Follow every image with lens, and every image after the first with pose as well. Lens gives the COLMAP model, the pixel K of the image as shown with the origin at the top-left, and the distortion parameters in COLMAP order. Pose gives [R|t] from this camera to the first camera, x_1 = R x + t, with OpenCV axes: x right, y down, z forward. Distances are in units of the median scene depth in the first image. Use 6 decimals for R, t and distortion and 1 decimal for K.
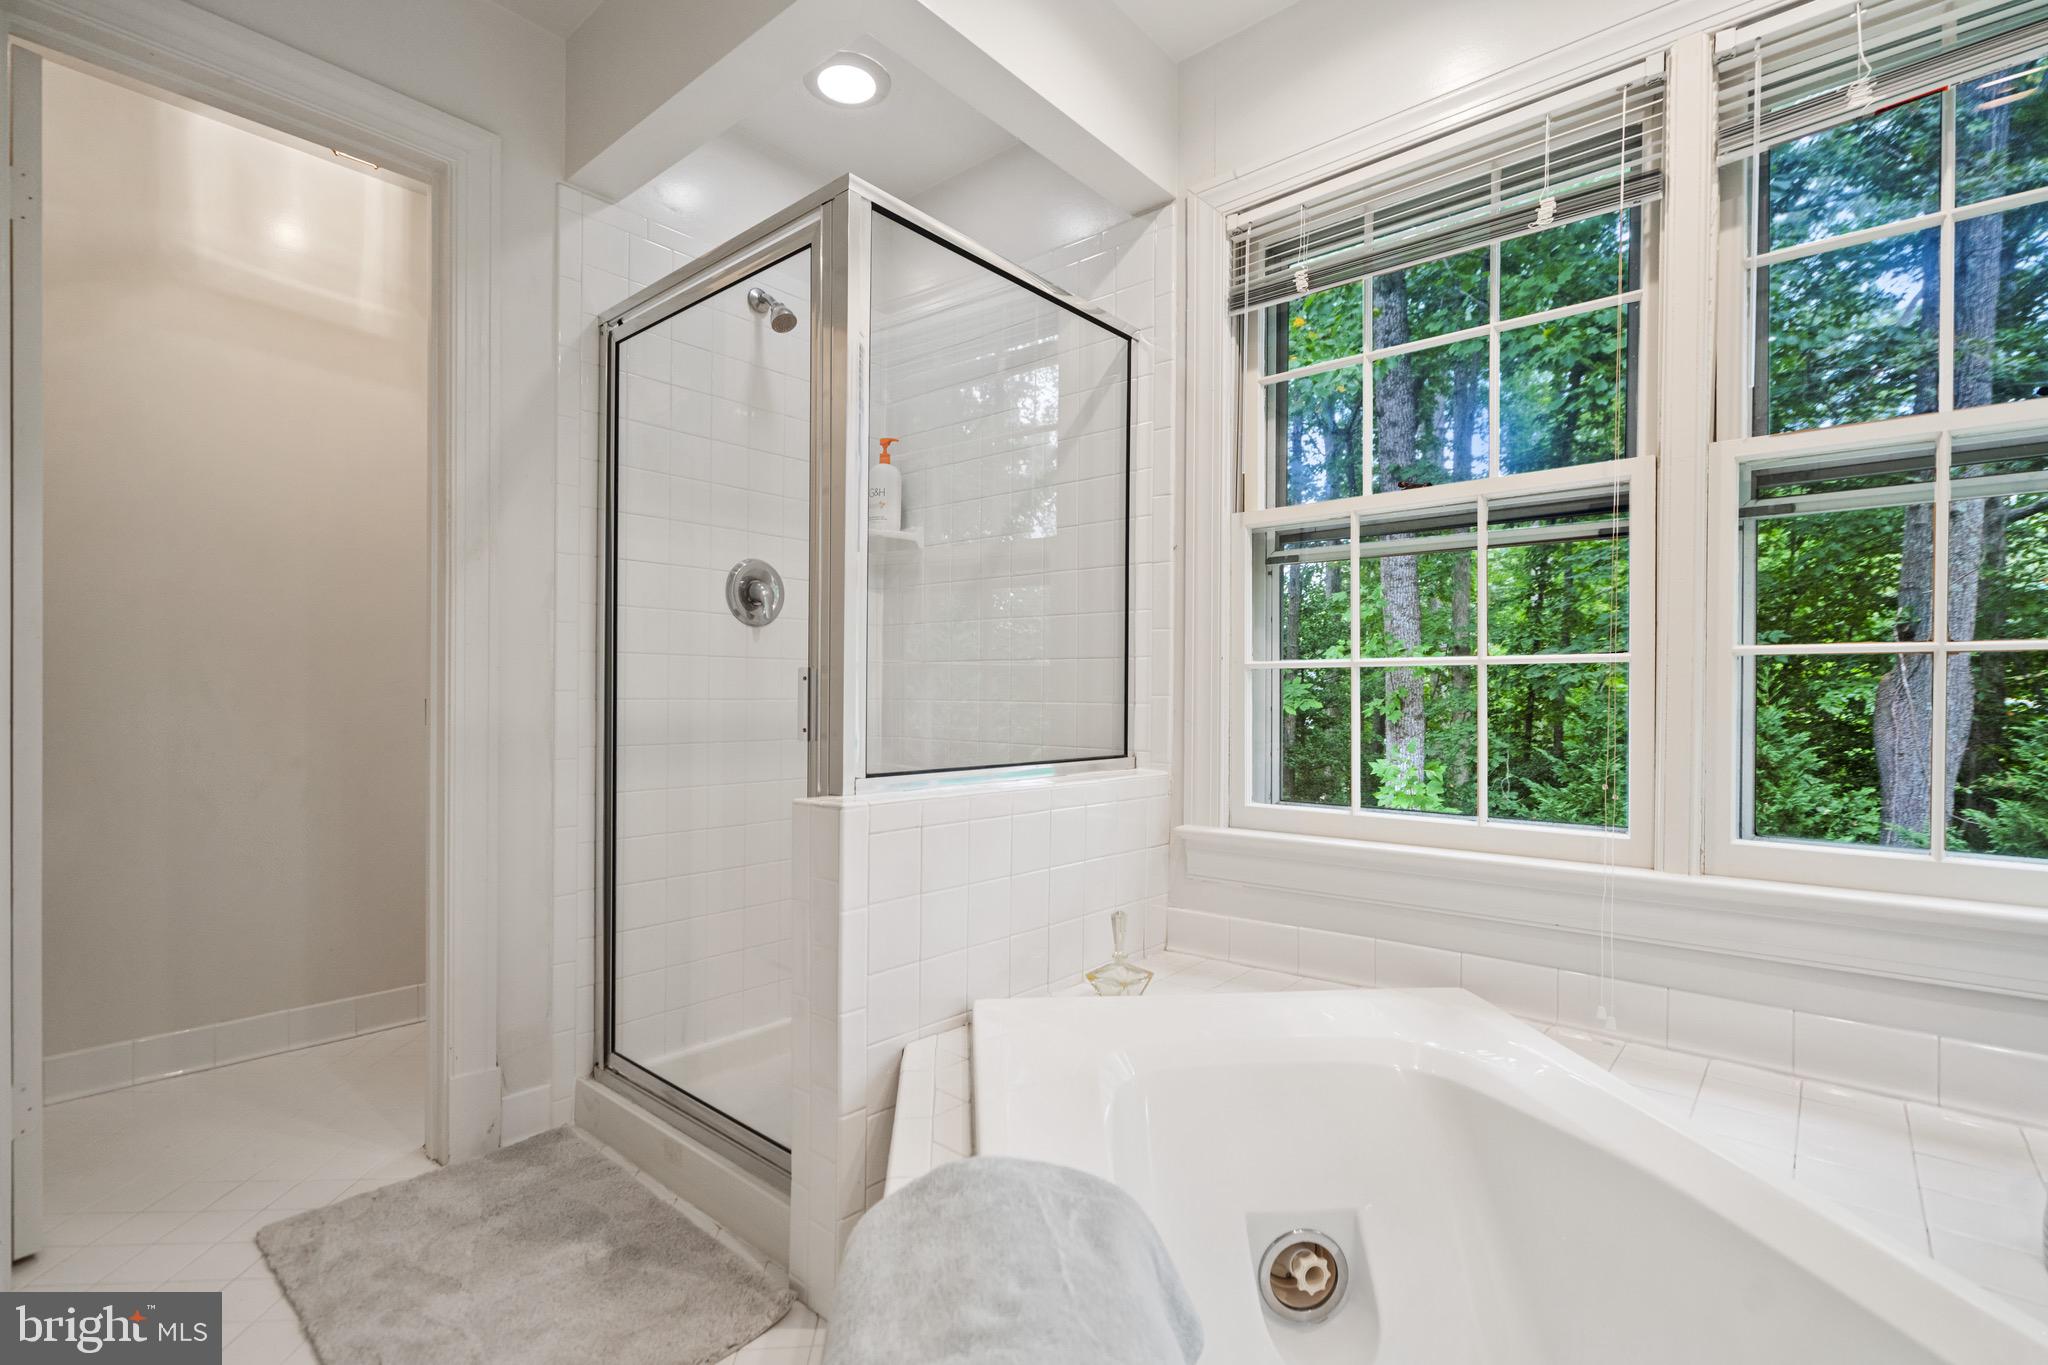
lens RADIAL K [[939.9, 0, 1018.4], [0, 939.9, 673.9], [0, 0, 1]] dist [-0.002494, 0.000901]
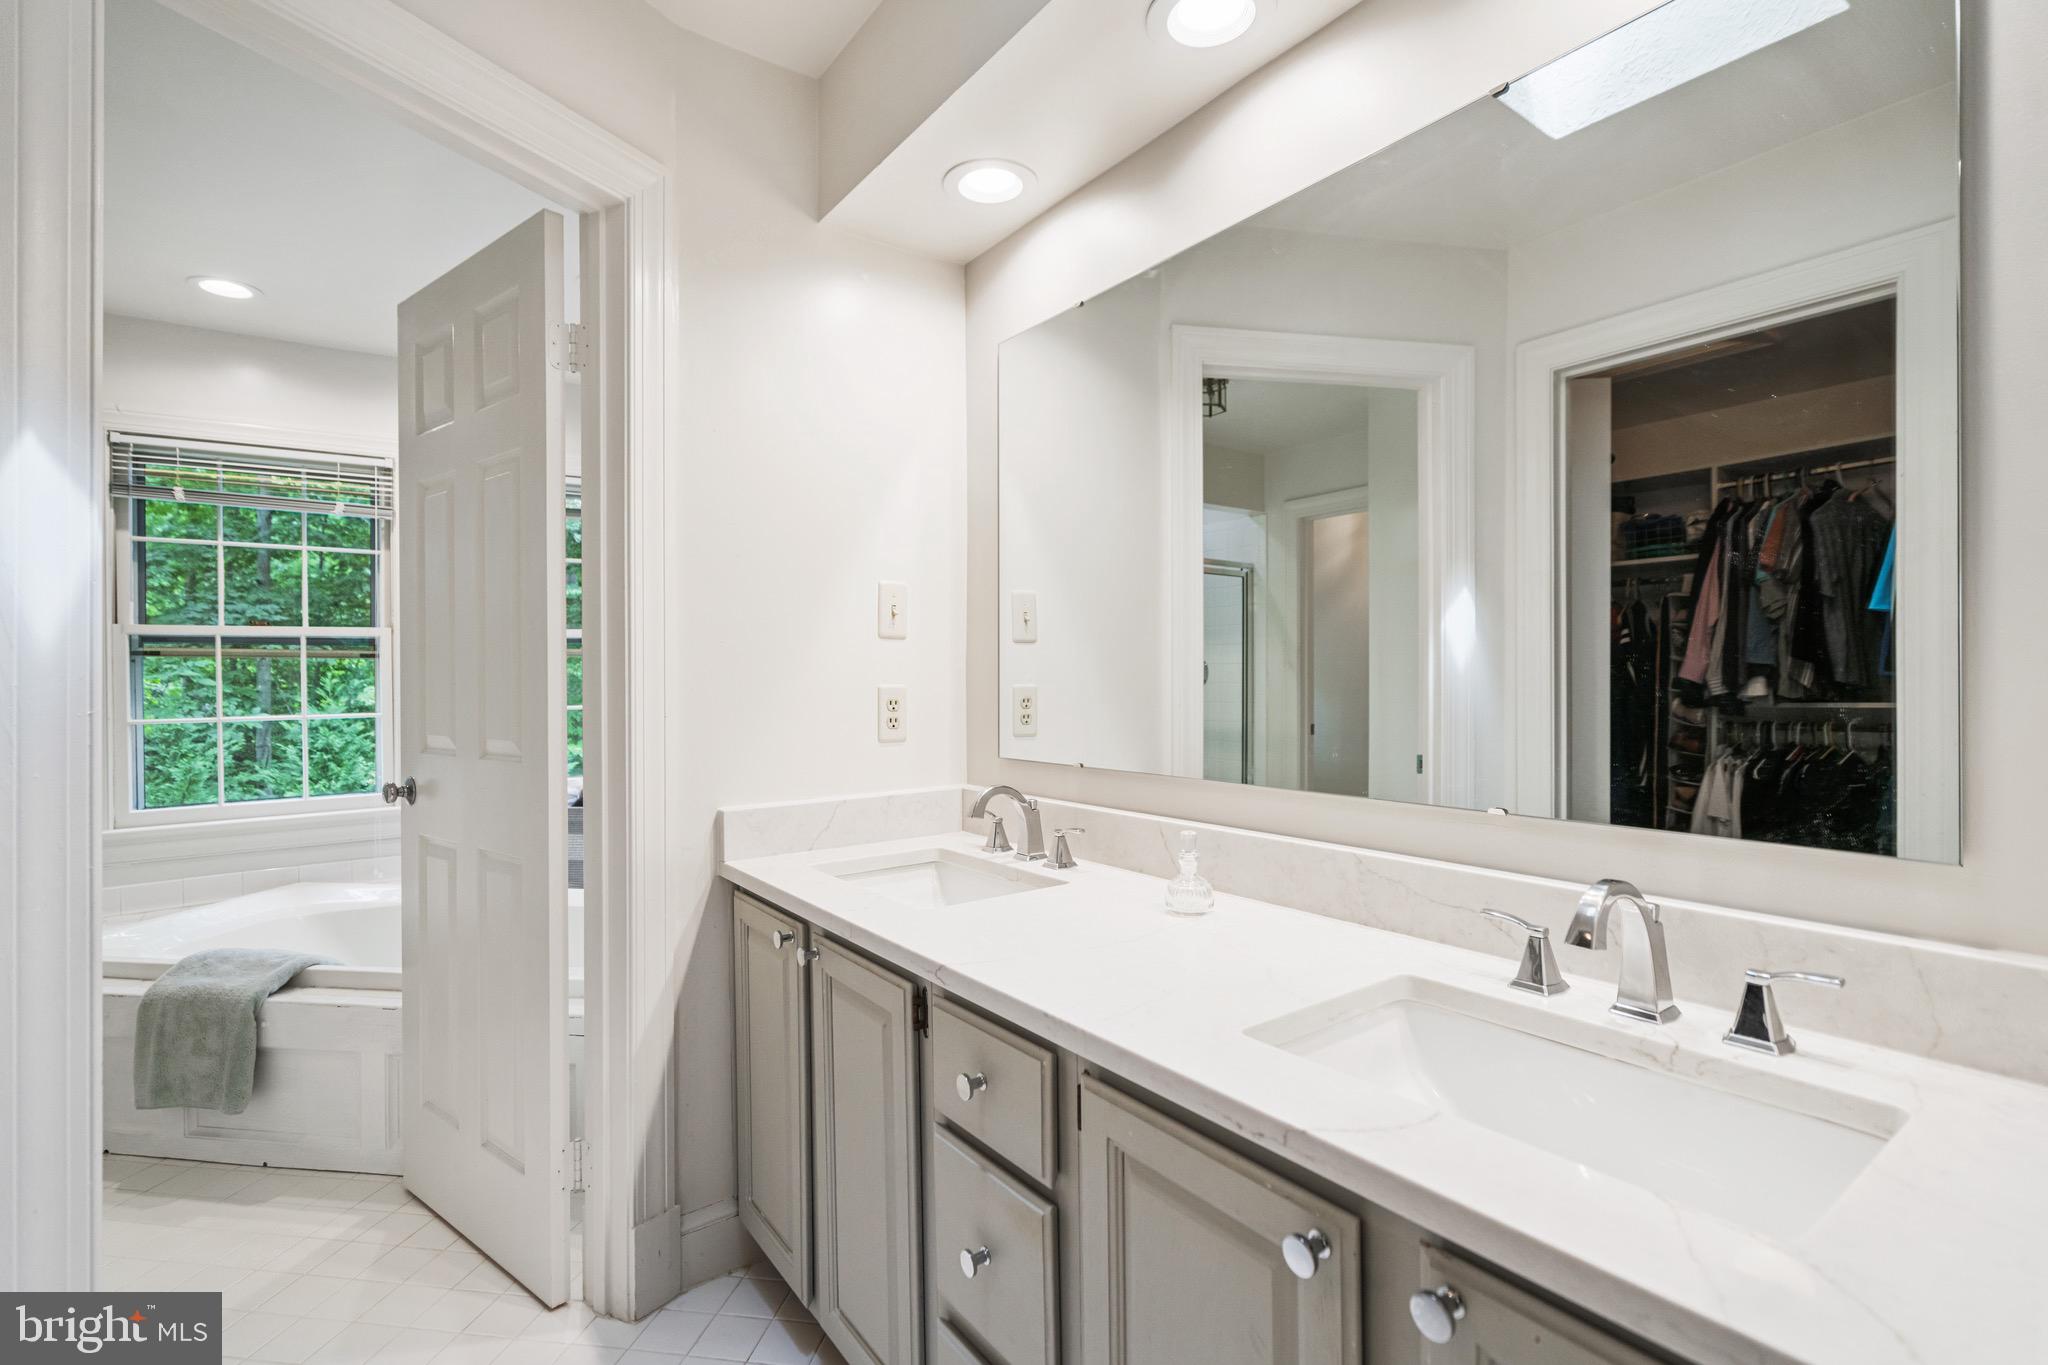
lens RADIAL K [[939.9, 0, 1014.6], [0, 939.9, 673.8], [0, 0, 1]] dist [-0.002494, 0.000901]
pose [[0.233235, -0.006122, 0.972401, -1.046523], [-0.010898, 0.999901, 0.008909, -0.135239], [-0.972359, -0.012675, 0.233145, -0.905752]]
